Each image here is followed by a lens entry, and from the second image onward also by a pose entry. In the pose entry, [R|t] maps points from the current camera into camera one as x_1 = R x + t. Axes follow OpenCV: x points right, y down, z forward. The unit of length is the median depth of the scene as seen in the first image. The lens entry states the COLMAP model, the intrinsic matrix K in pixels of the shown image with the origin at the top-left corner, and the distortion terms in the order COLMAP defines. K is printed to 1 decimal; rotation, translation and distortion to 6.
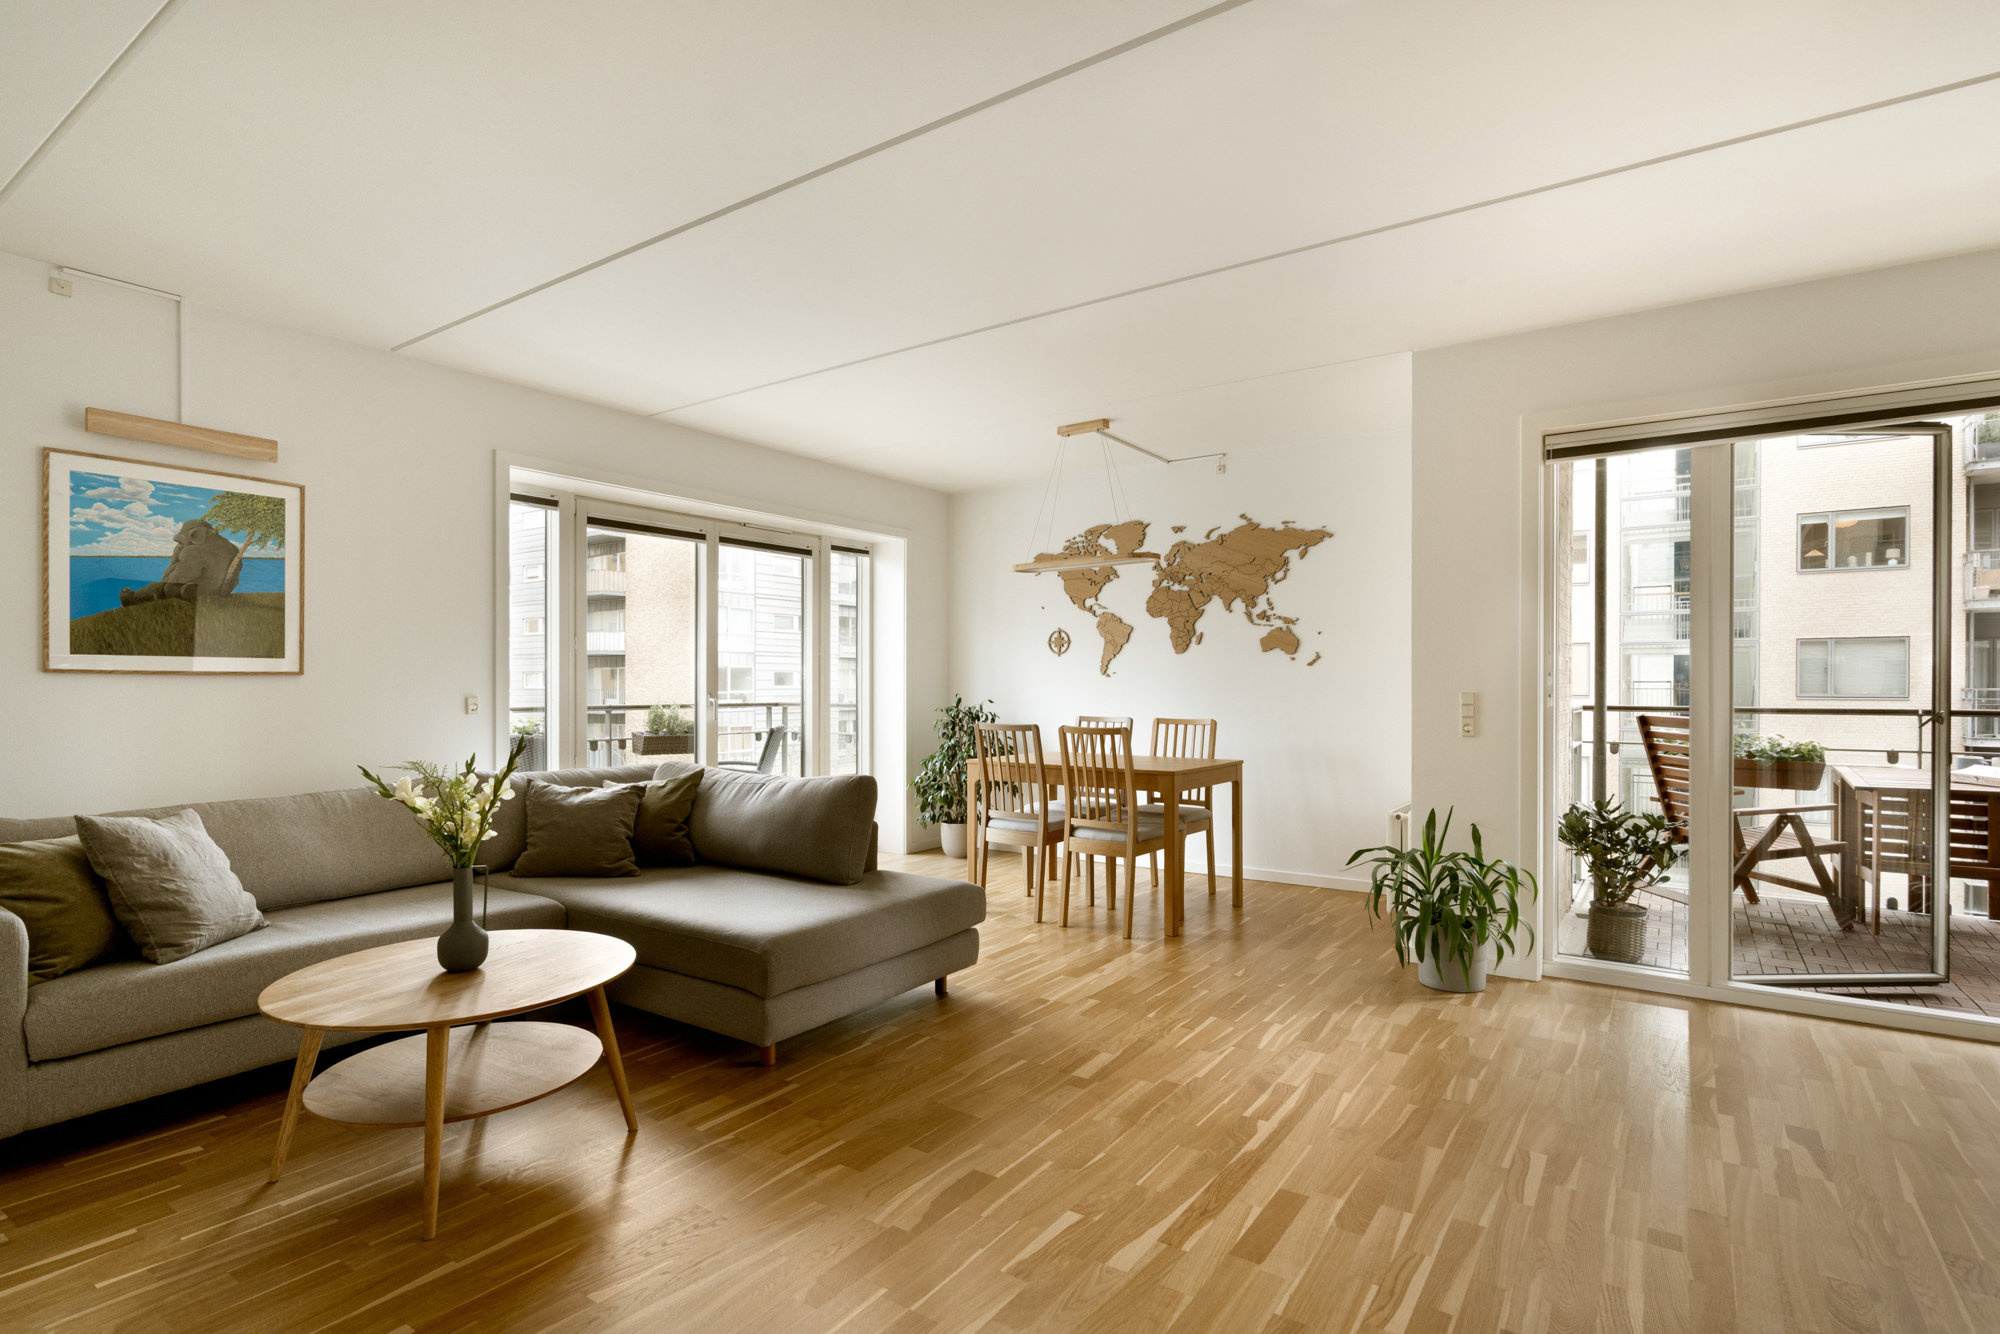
lens RADIAL K [[989.1, 0, 984.1], [0, 989.1, 699.6], [0, 0, 1]] dist [-0.003907, -0.002250]
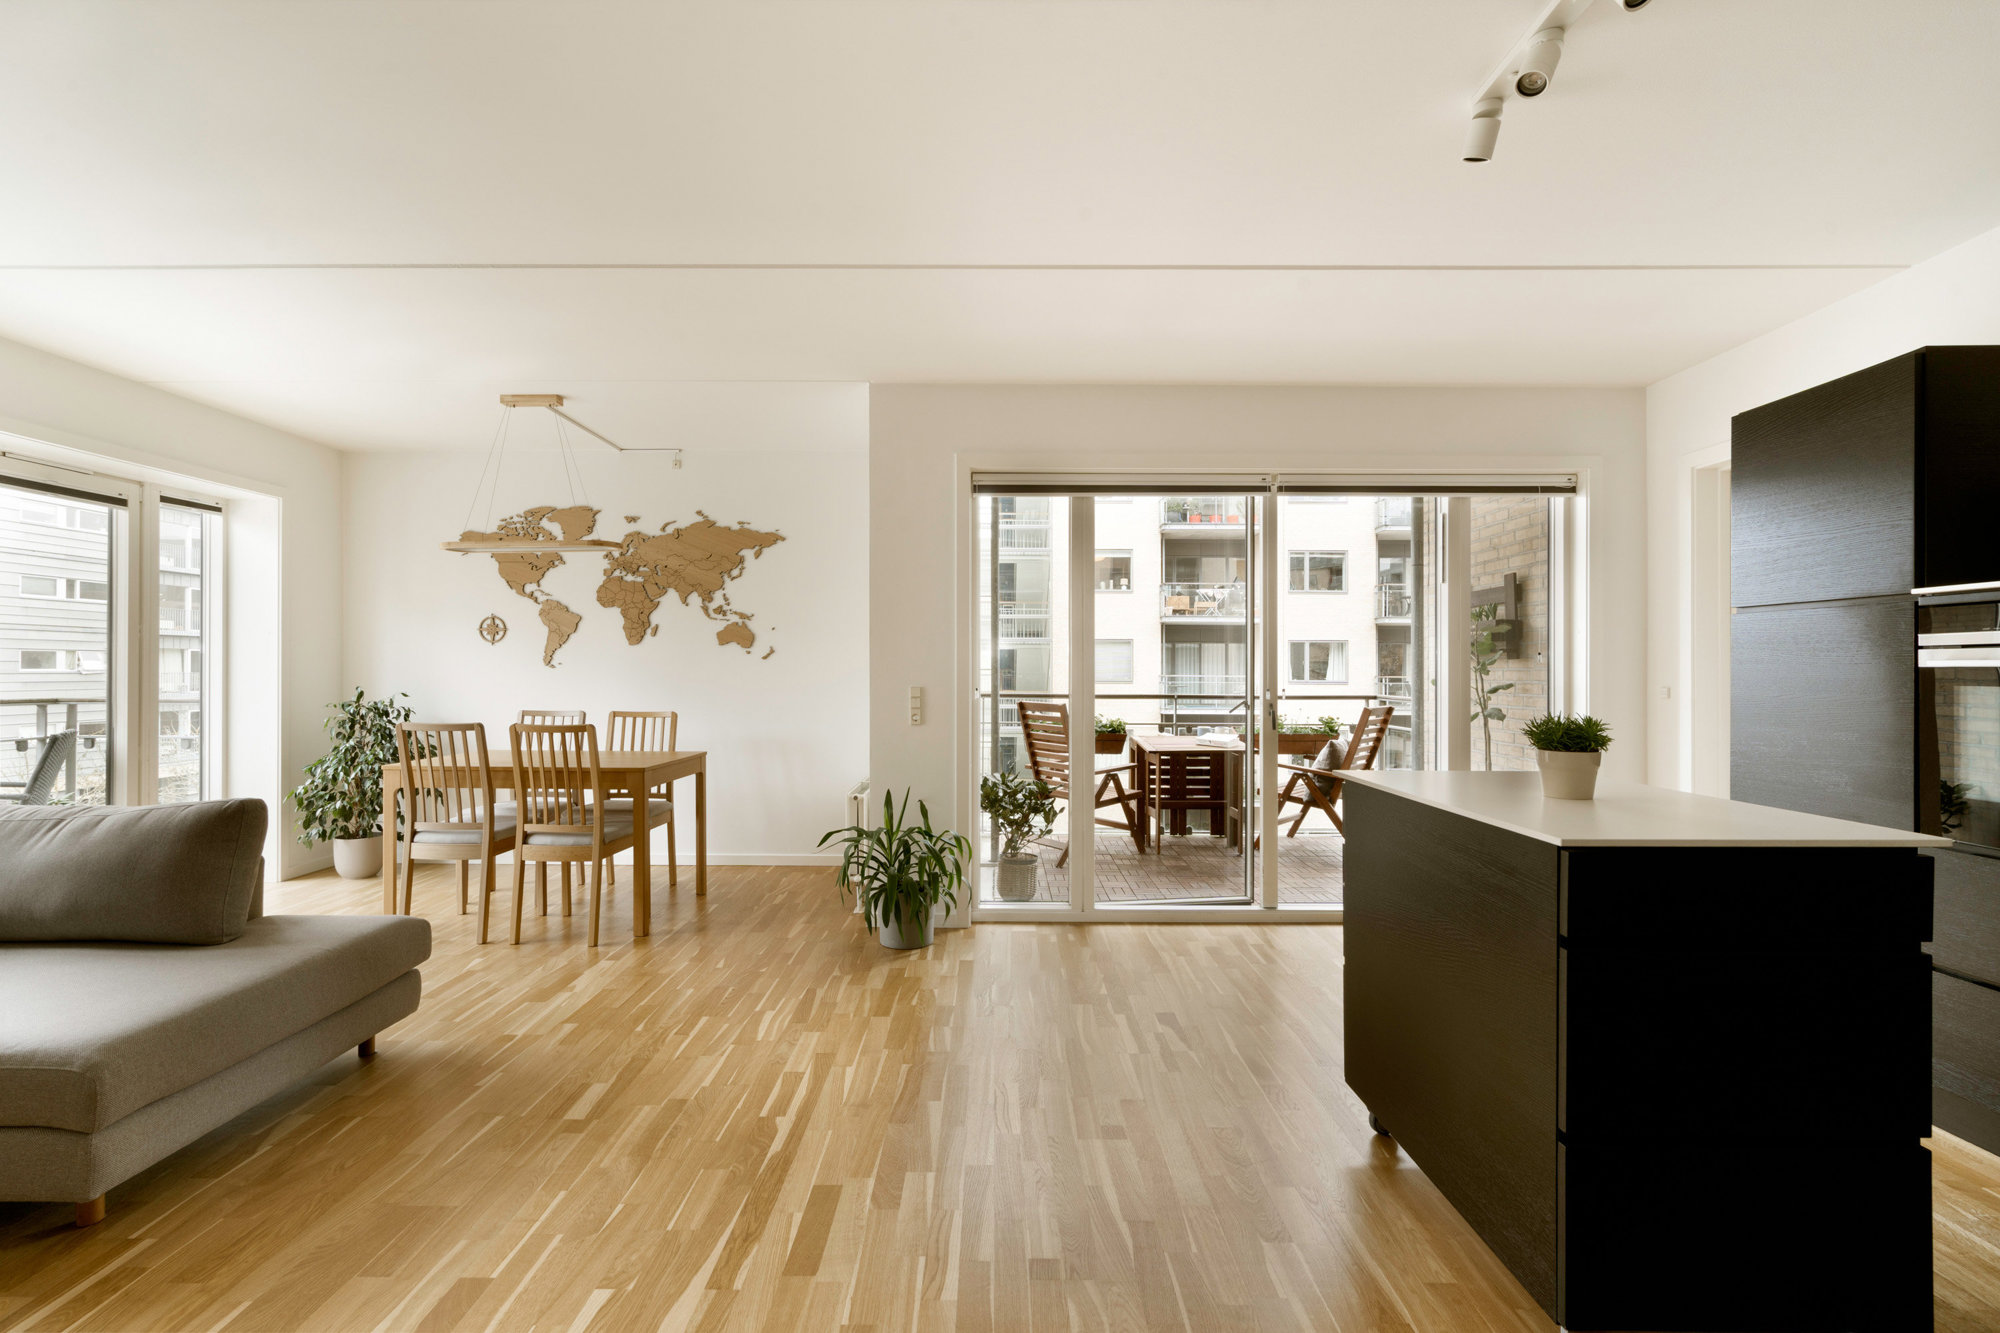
lens RADIAL K [[912.4, 0, 993.2], [0, 912.4, 680.9], [0, 0, 1]] dist [-0.014948, 0.007035]
pose [[0.818029, -0.003122, 0.575168, -0.046099], [0.004993, 0.999986, -0.001673, -0.010598], [-0.575155, 0.004240, 0.818034, 0.071901]]
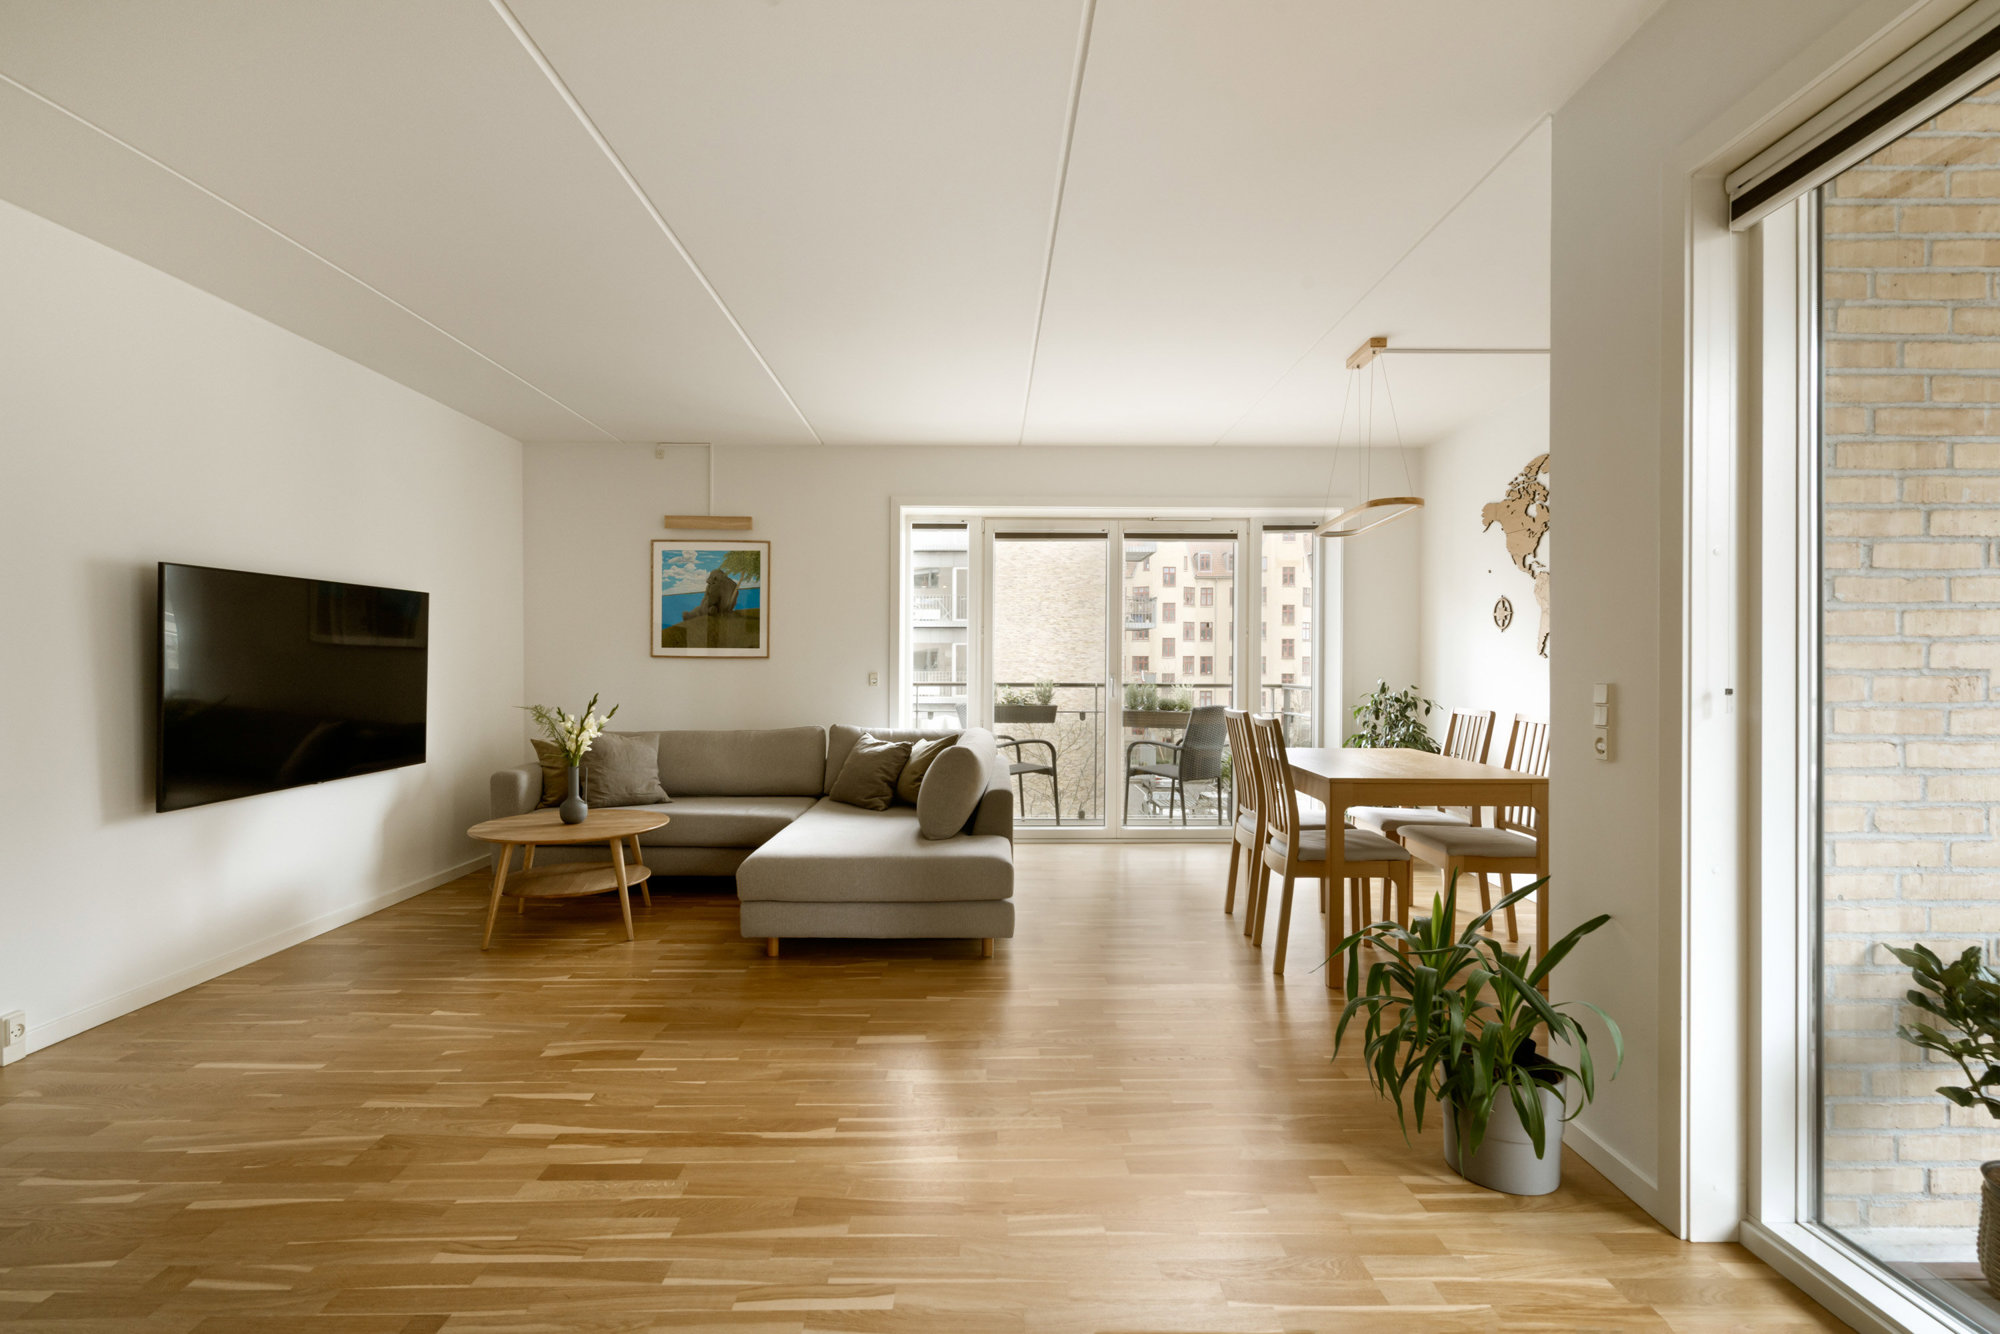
lens RADIAL K [[912.4, 0, 980.8], [0, 912.4, 681.8], [0, 0, 1]] dist [-0.014948, 0.007035]
pose [[0.580061, 0.015196, -0.814431, 0.670489], [-0.017392, 0.999829, 0.006268, -0.002484], [0.814387, 0.010529, 0.580226, 0.388107]]
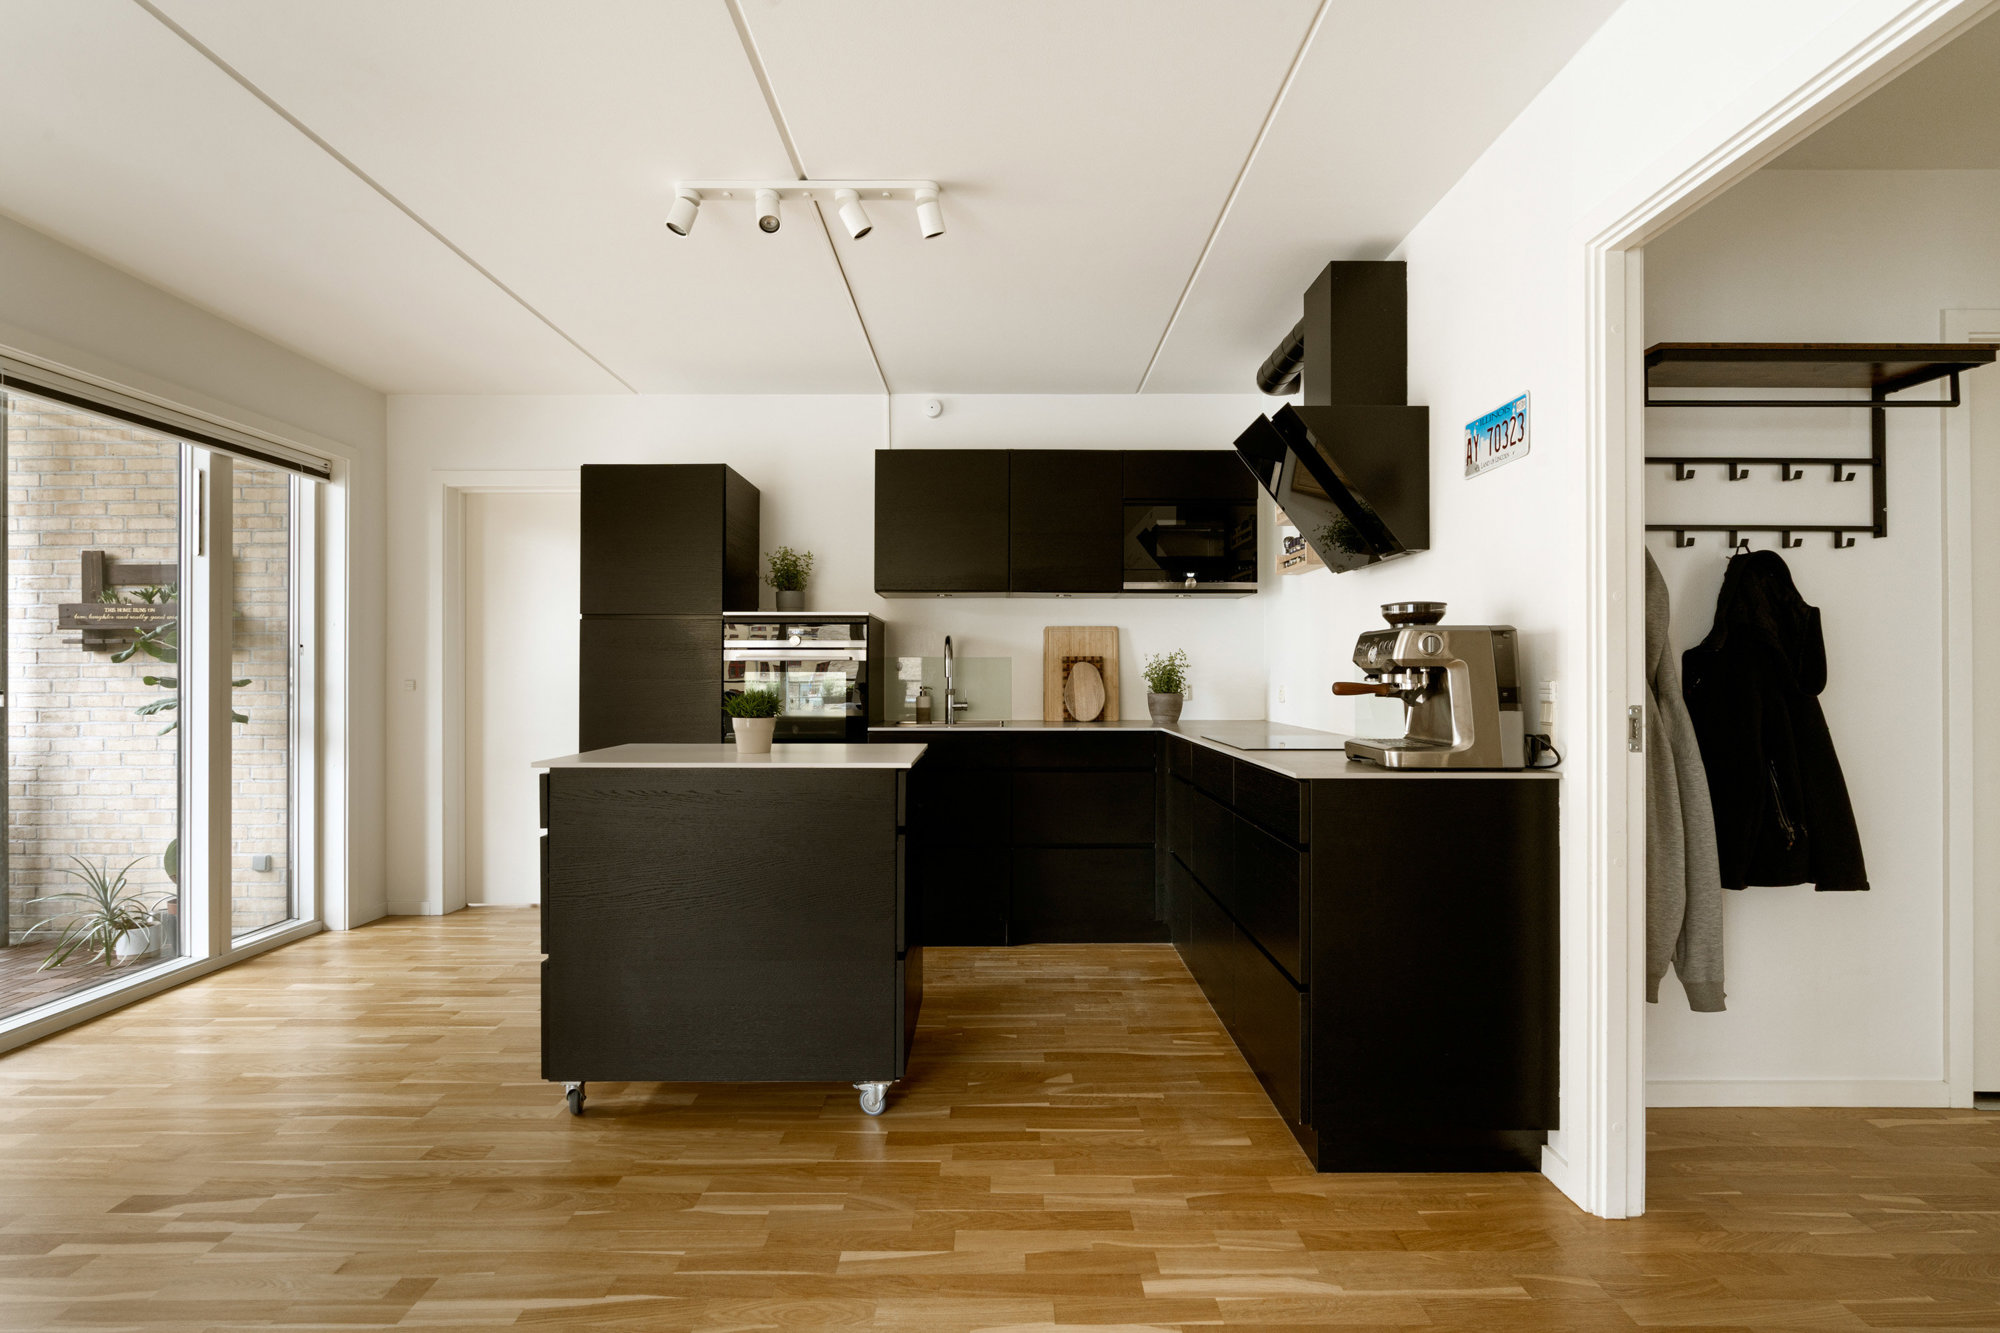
lens RADIAL K [[912.4, 0, 1002.7], [0, 912.4, 671.4], [0, 0, 1]] dist [-0.014948, 0.007035]
pose [[-0.578984, 0.000296, 0.815339, -0.151423], [0.012939, 0.999877, 0.008825, -0.011551], [-0.815236, 0.015659, -0.578917, 0.514056]]
